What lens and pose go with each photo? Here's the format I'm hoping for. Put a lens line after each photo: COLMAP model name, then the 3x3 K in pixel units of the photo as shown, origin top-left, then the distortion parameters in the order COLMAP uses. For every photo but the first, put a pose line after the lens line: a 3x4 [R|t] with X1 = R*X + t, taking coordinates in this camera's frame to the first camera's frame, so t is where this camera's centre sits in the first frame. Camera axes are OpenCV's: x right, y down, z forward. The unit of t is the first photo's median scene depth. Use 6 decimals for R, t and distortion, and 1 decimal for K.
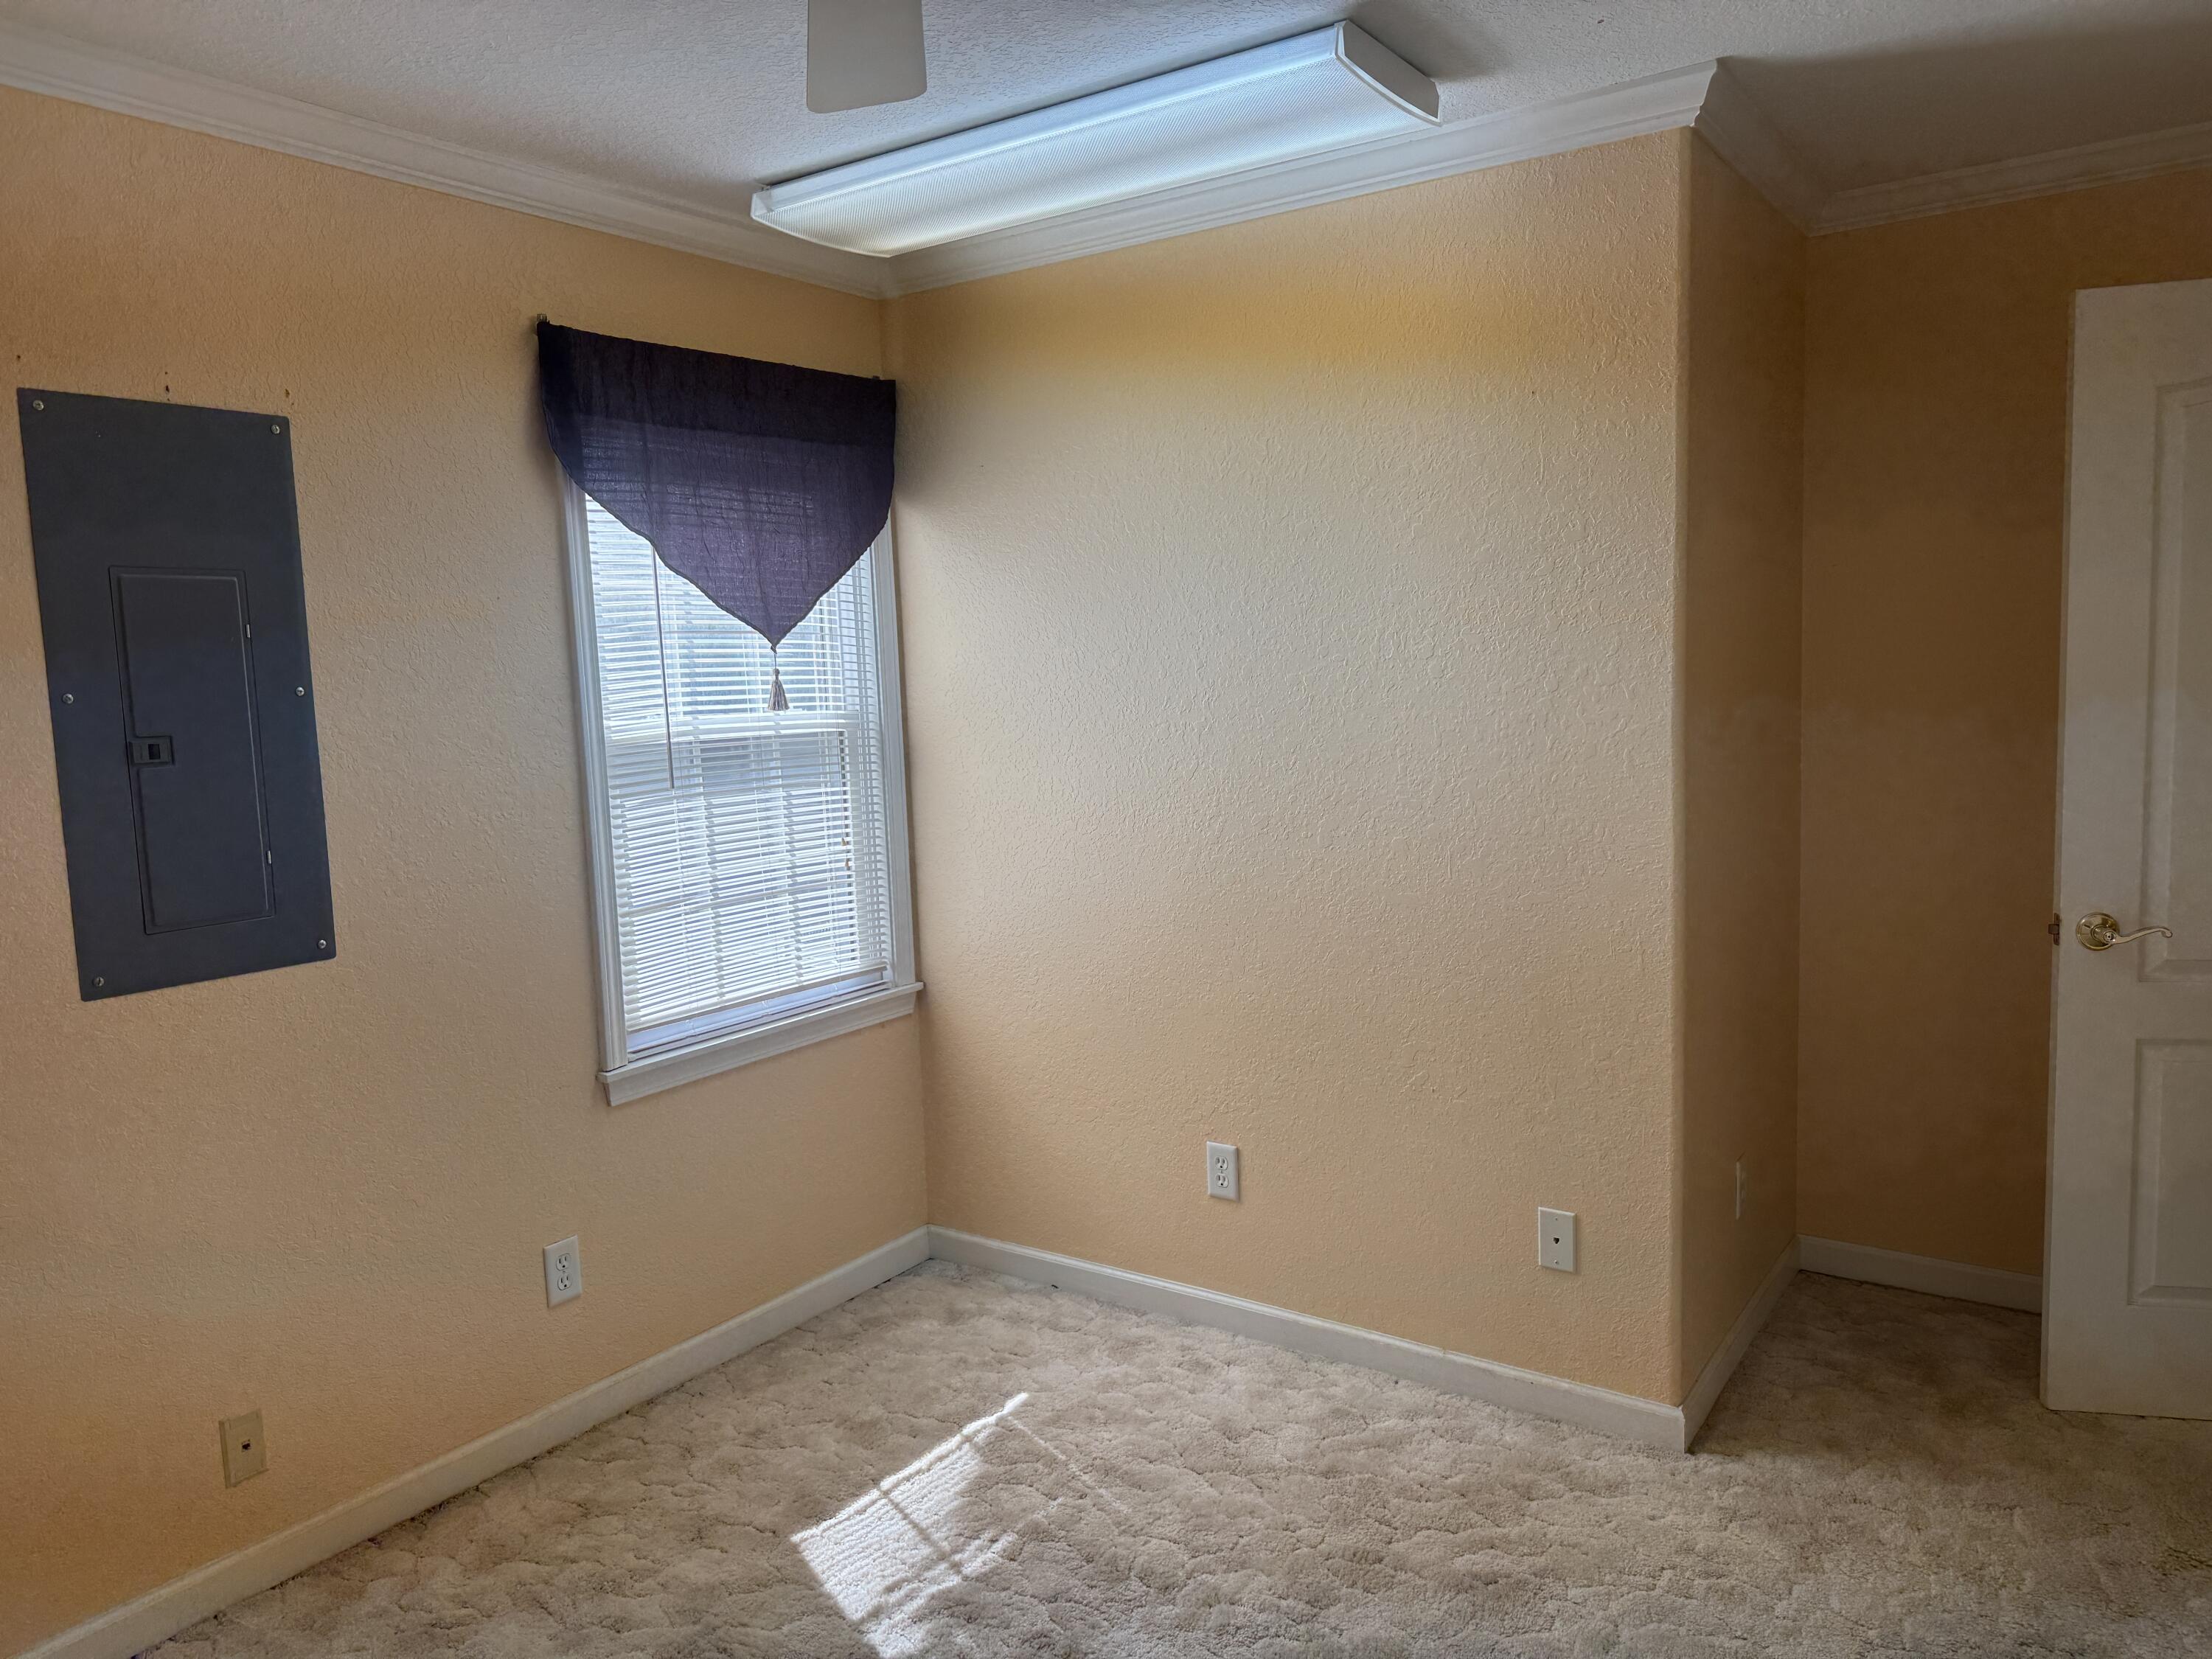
lens RADIAL K [[1555.8, 0, 1102.4], [0, 1555.8, 825.6], [0, 0, 1]] dist [0.069885, -0.090937]
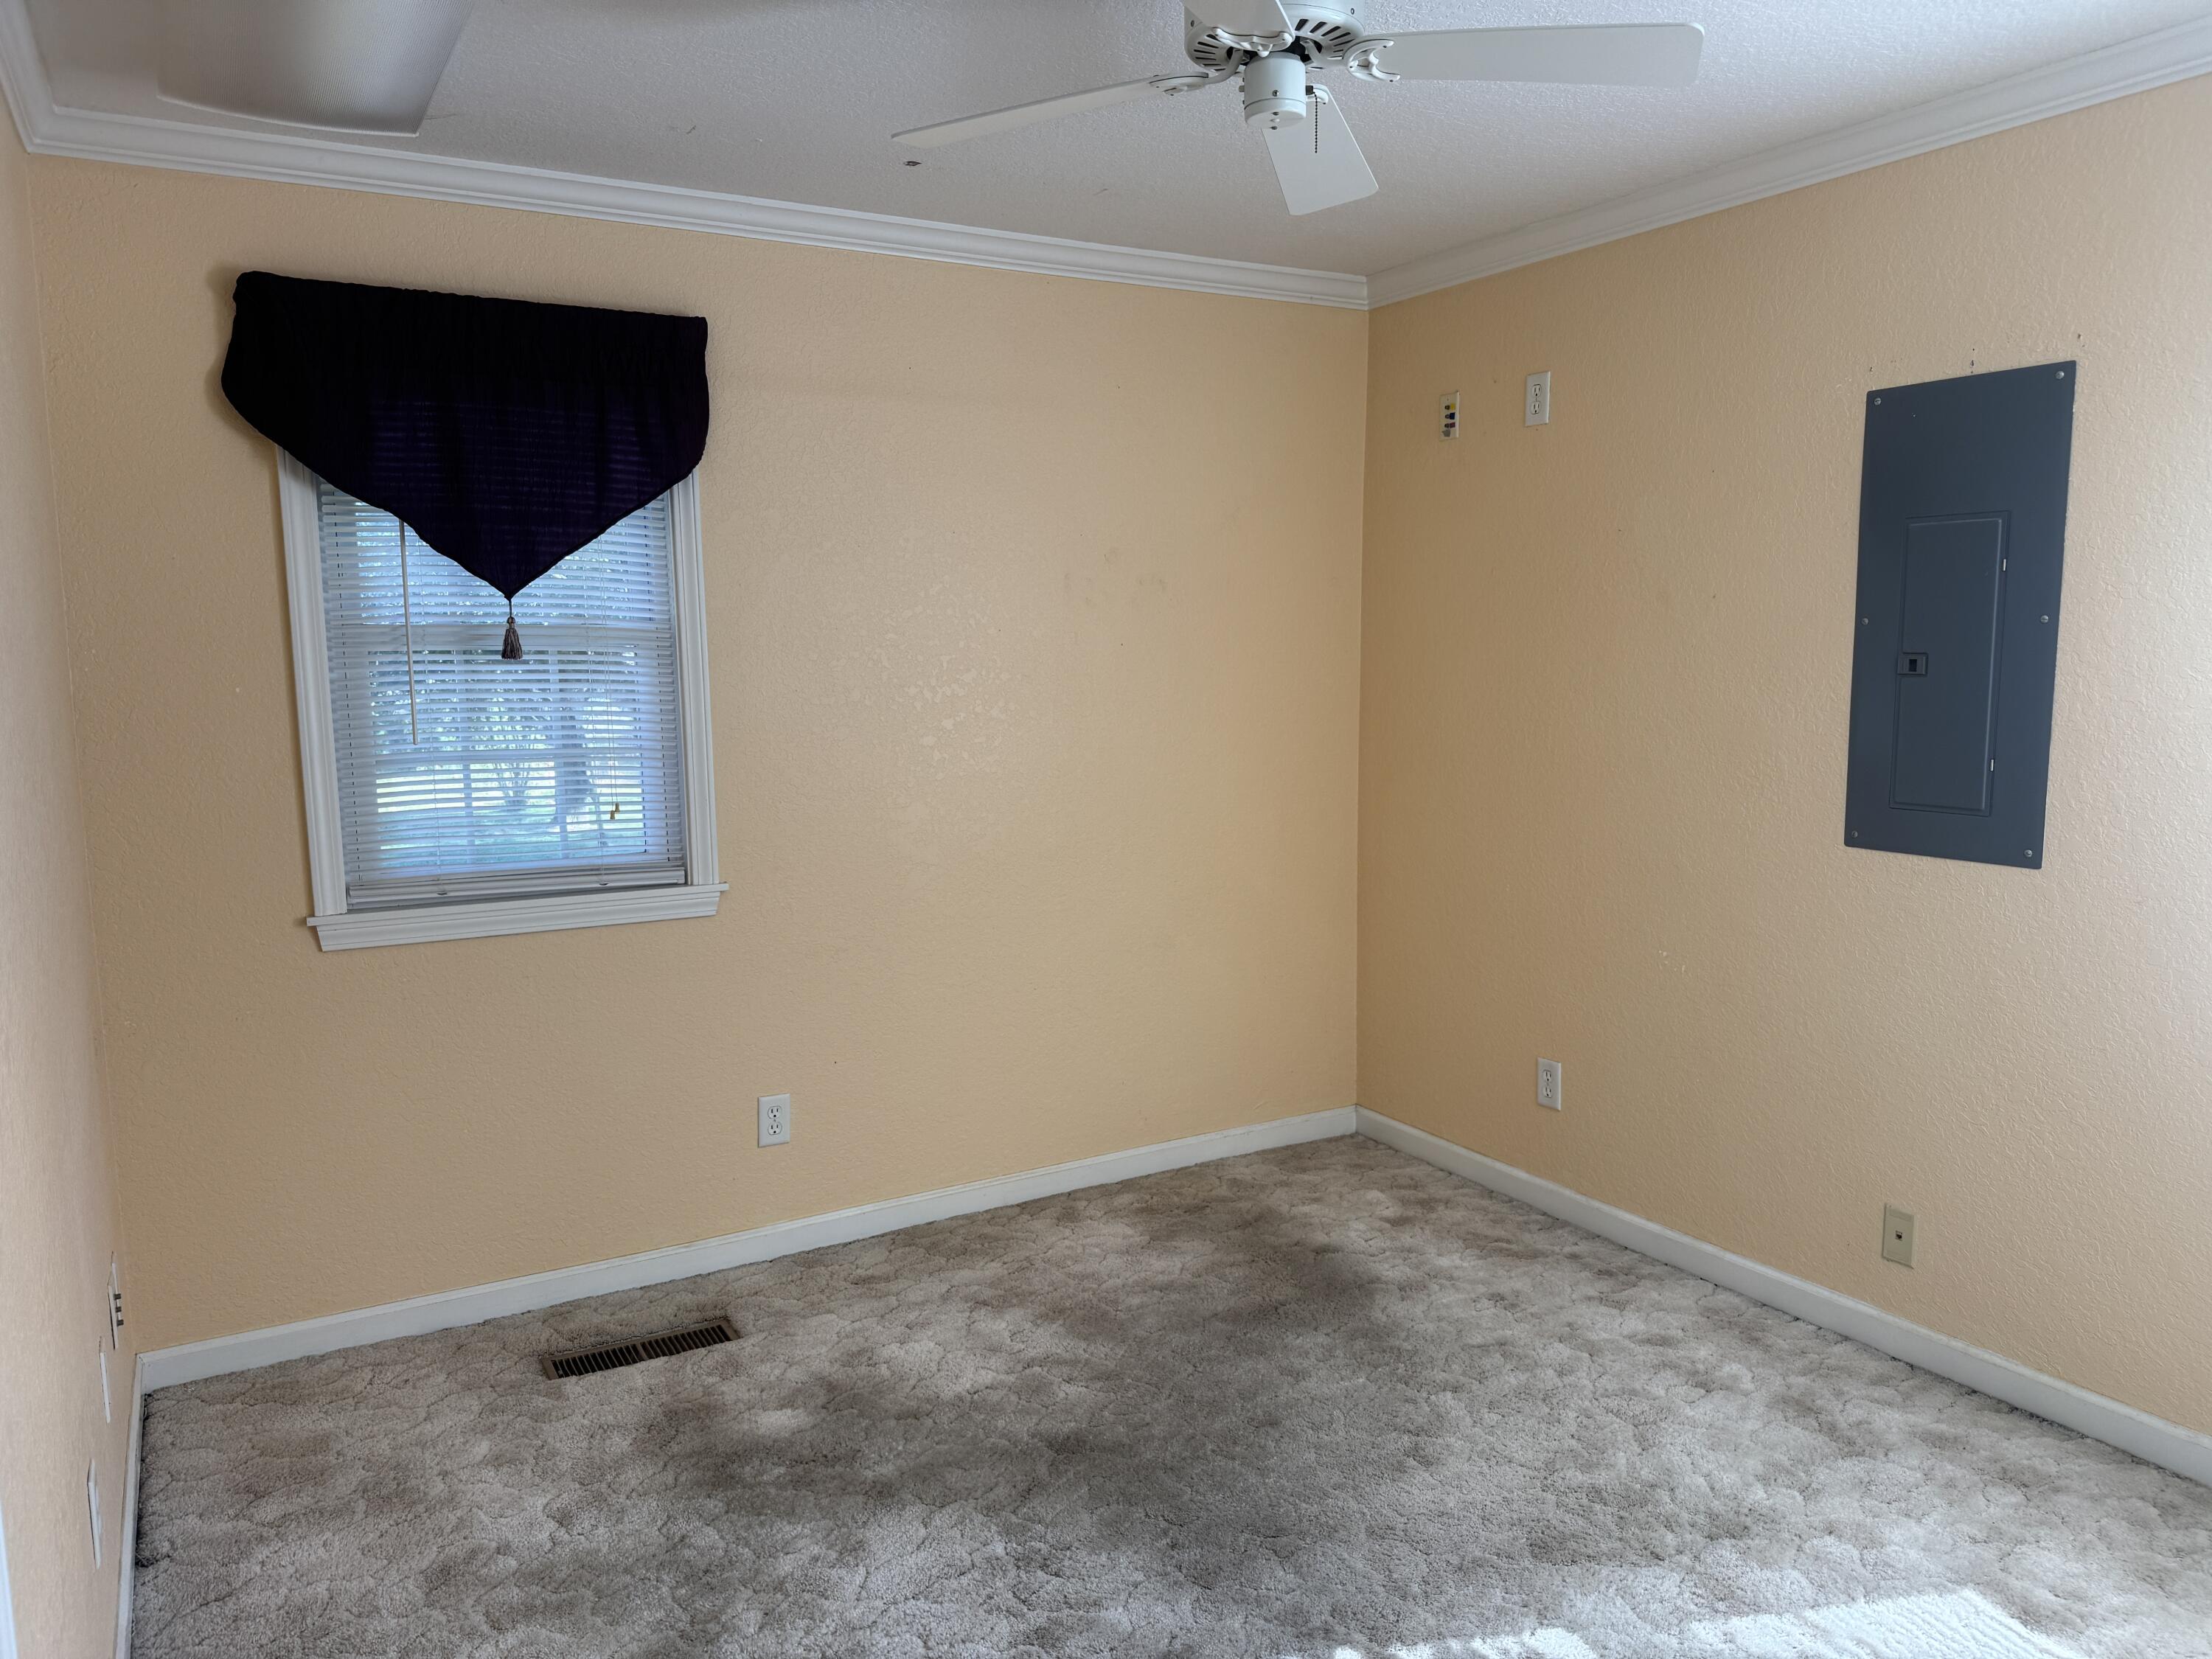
lens RADIAL K [[1555.8, 0, 1104.3], [0, 1555.8, 834.7], [0, 0, 1]] dist [0.069885, -0.090937]
pose [[-0.414475, 0.154251, -0.896893, 0.764752], [-0.068934, 0.977378, 0.199949, -0.114347], [0.907446, 0.144700, -0.394466, 0.875597]]
